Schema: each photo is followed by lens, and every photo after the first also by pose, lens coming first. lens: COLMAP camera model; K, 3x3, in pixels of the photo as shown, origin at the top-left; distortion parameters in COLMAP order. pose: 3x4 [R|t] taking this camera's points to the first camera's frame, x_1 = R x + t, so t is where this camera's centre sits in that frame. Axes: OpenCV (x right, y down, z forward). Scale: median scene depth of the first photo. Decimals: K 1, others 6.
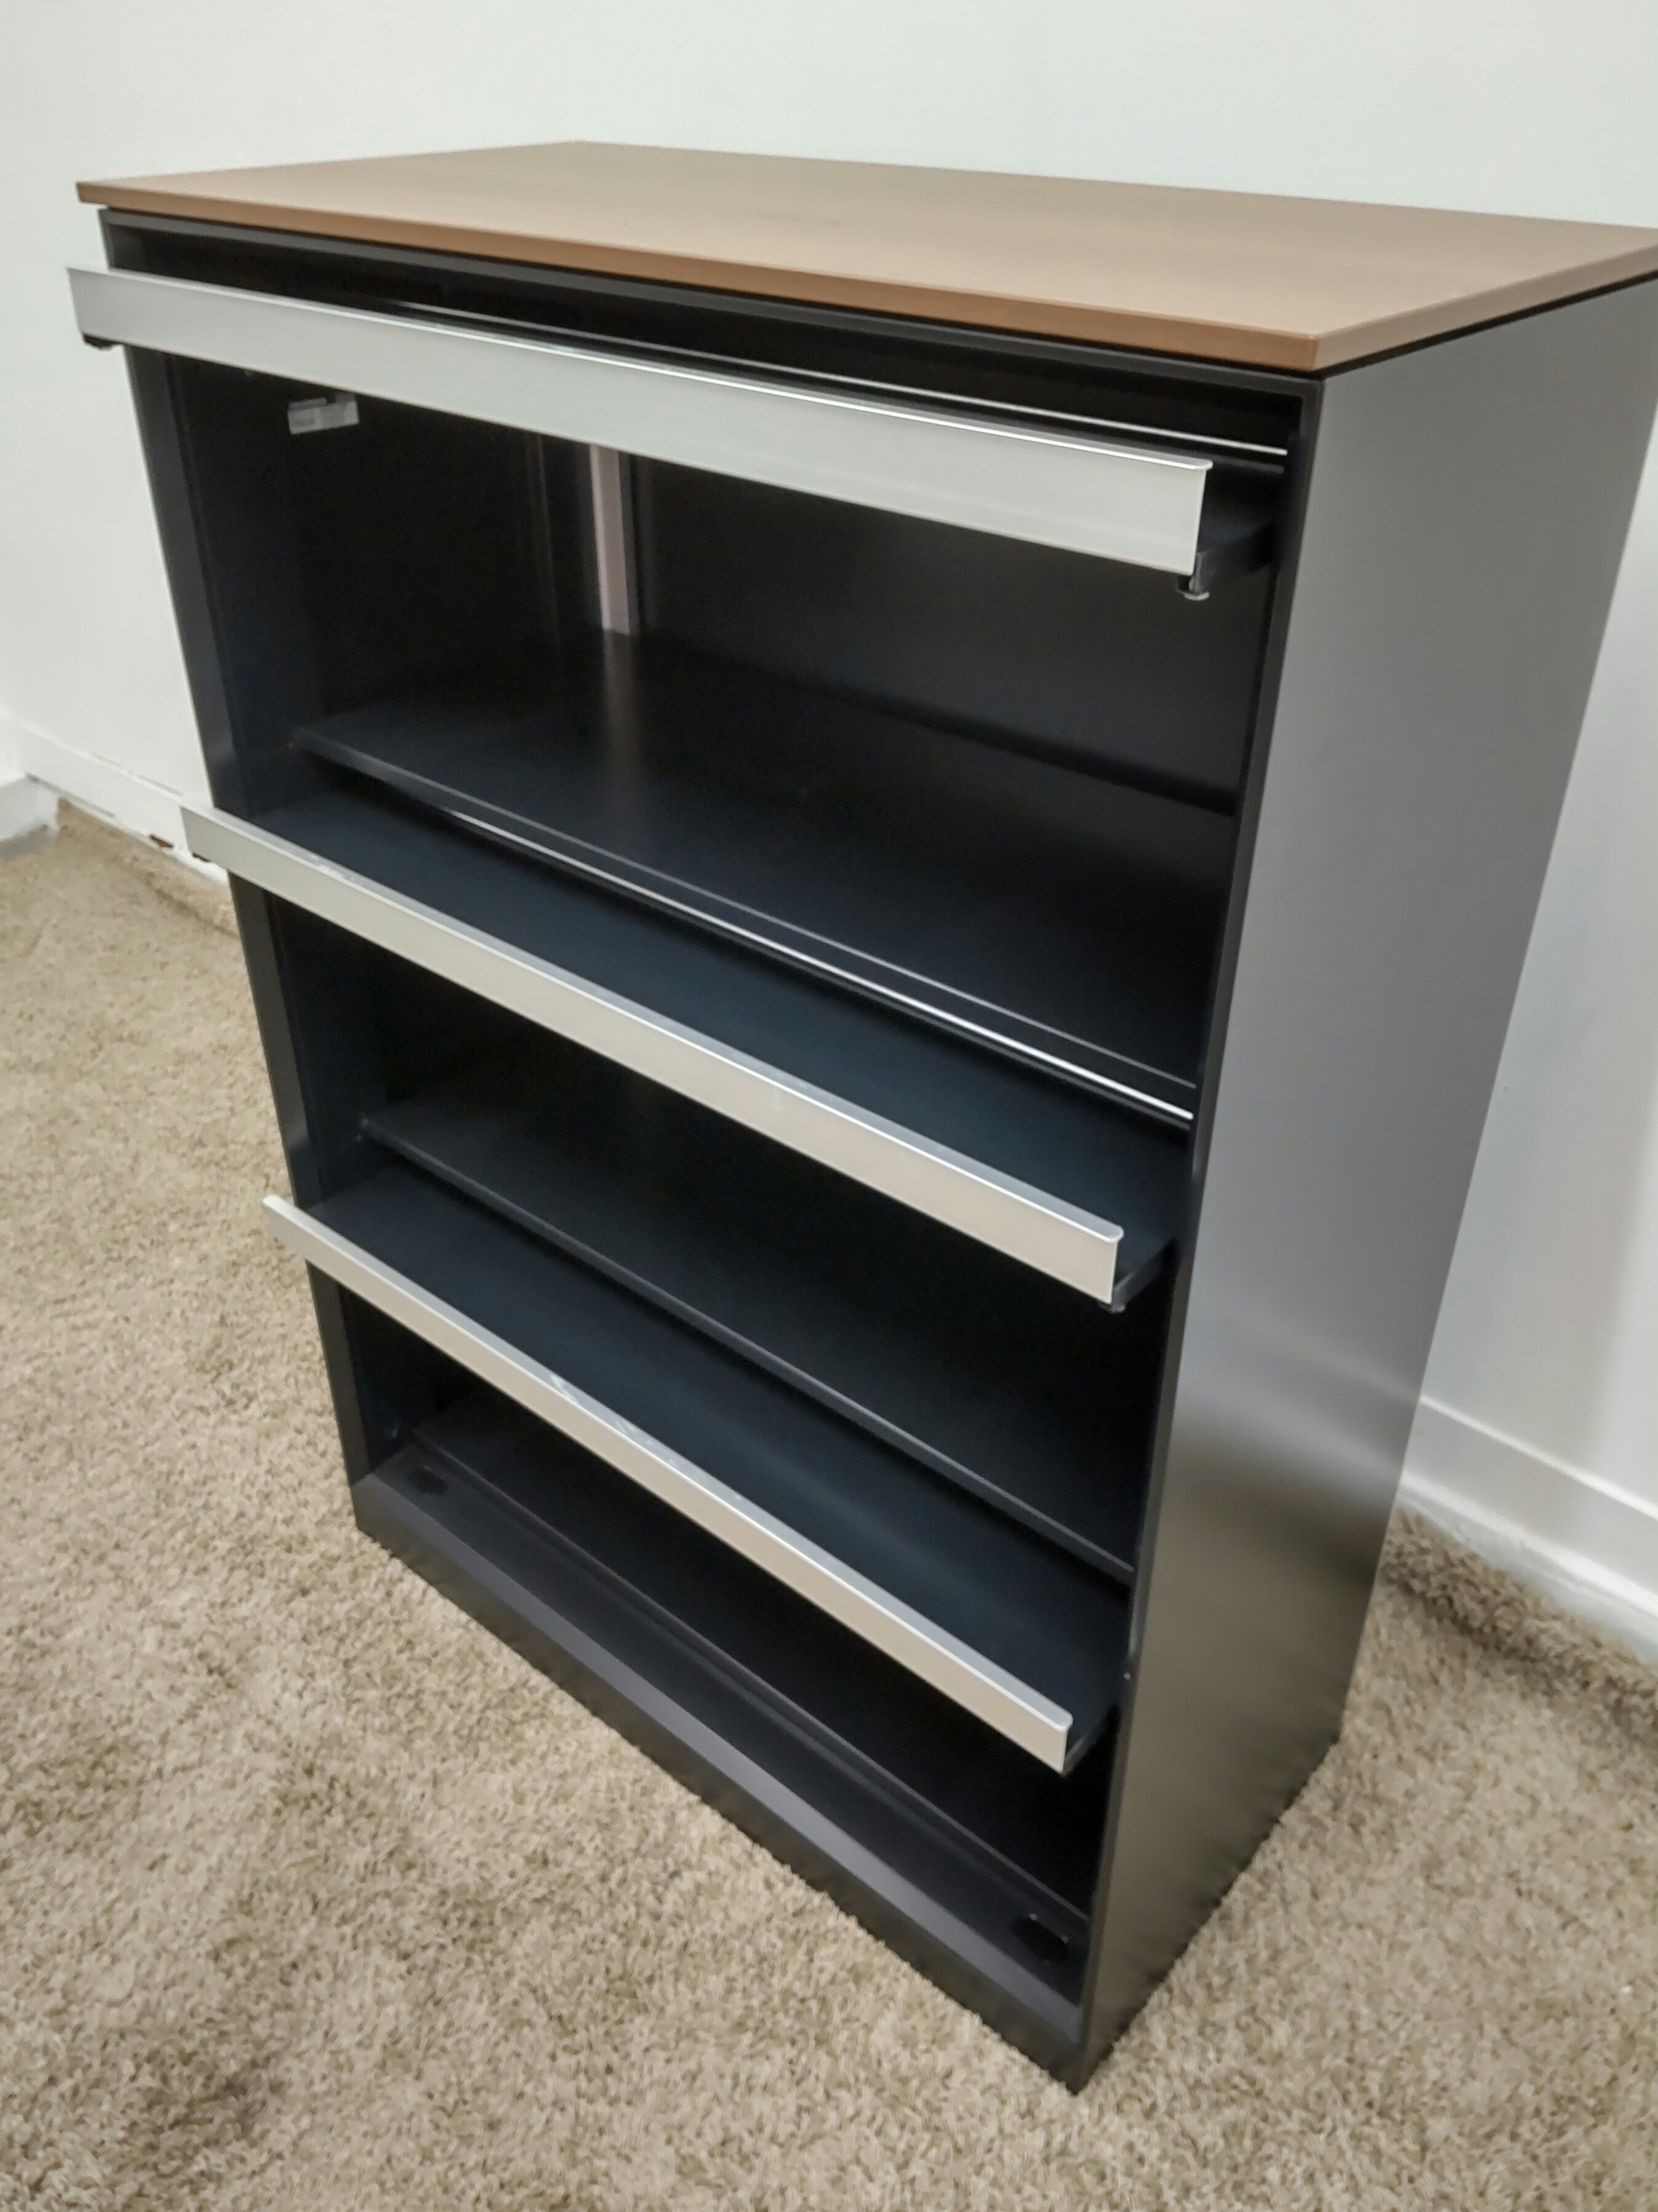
lens RADIAL K [[1786.7, 0, 829.0], [0, 1786.7, 1106.0], [0, 0, 1]] dist [0.098961, -0.175420]
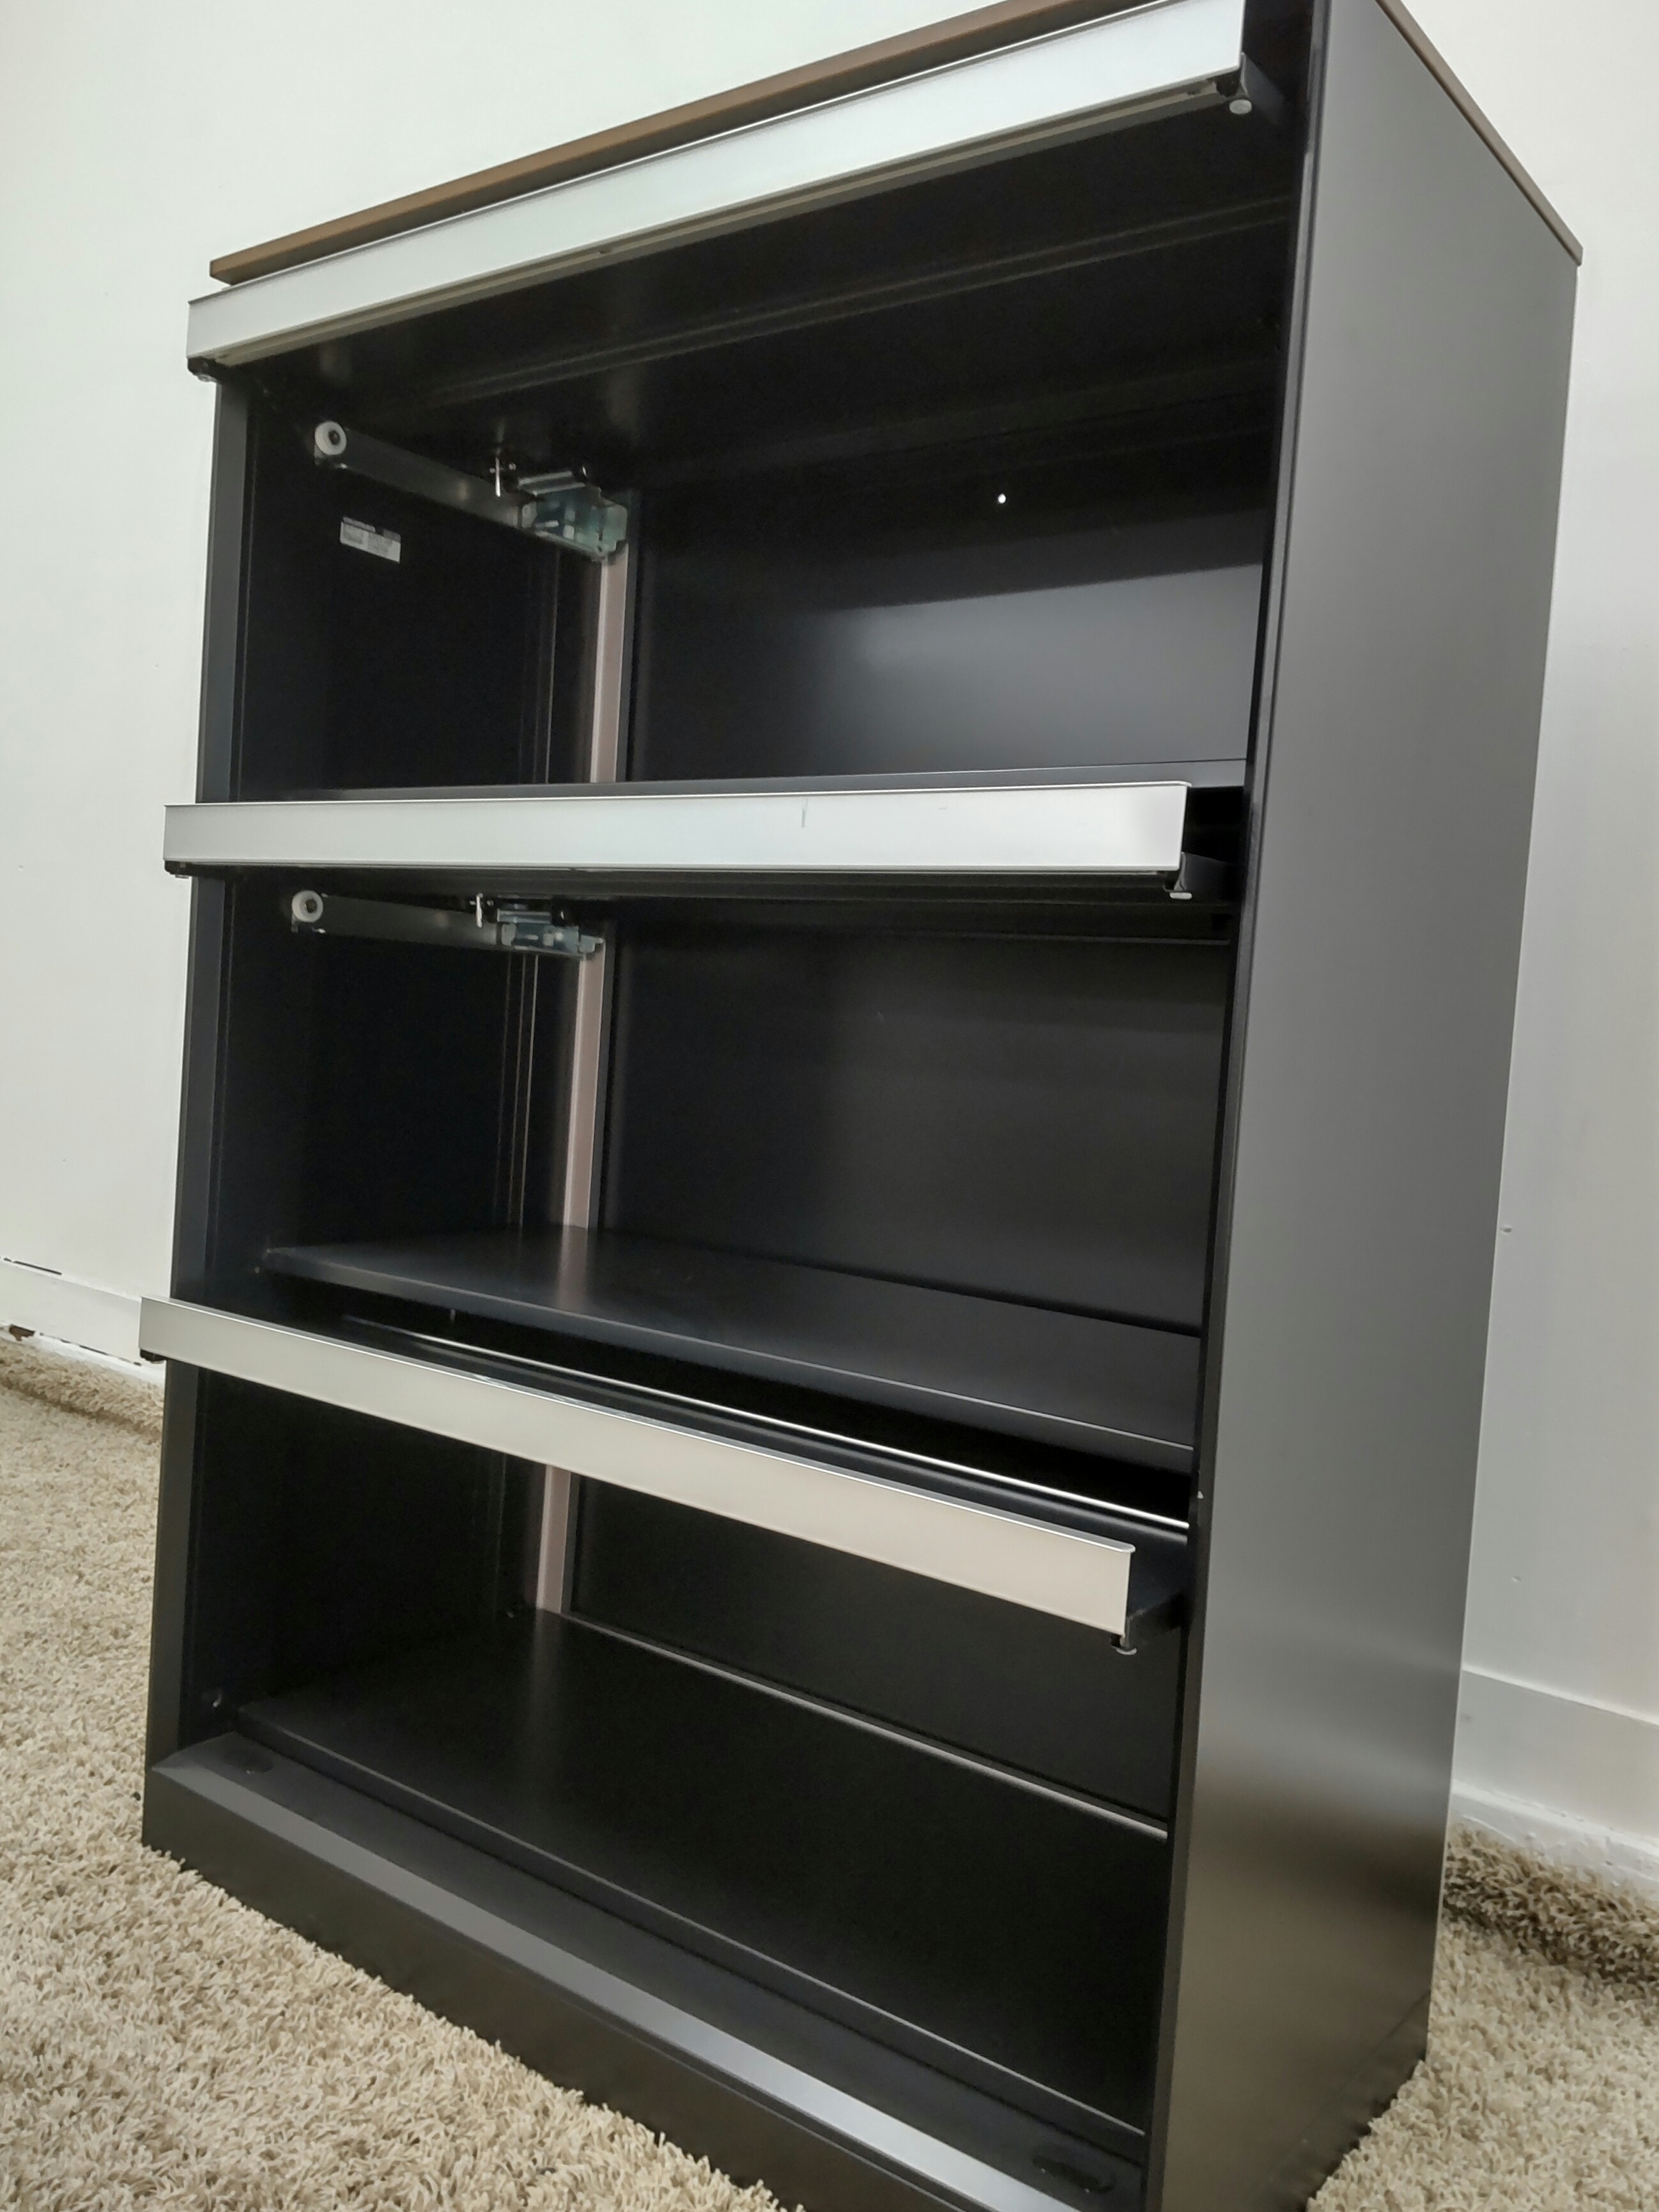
lens RADIAL K [[1858.8, 0, 829.5], [0, 1858.8, 1106.0], [0, 0, 1]] dist [-0.005326, 0.003792]
pose [[0.995859, 0.063718, 0.064843, -0.045099], [-0.023011, 0.866711, -0.498280, 0.395600], [-0.087949, 0.494725, 0.864588, 0.146032]]
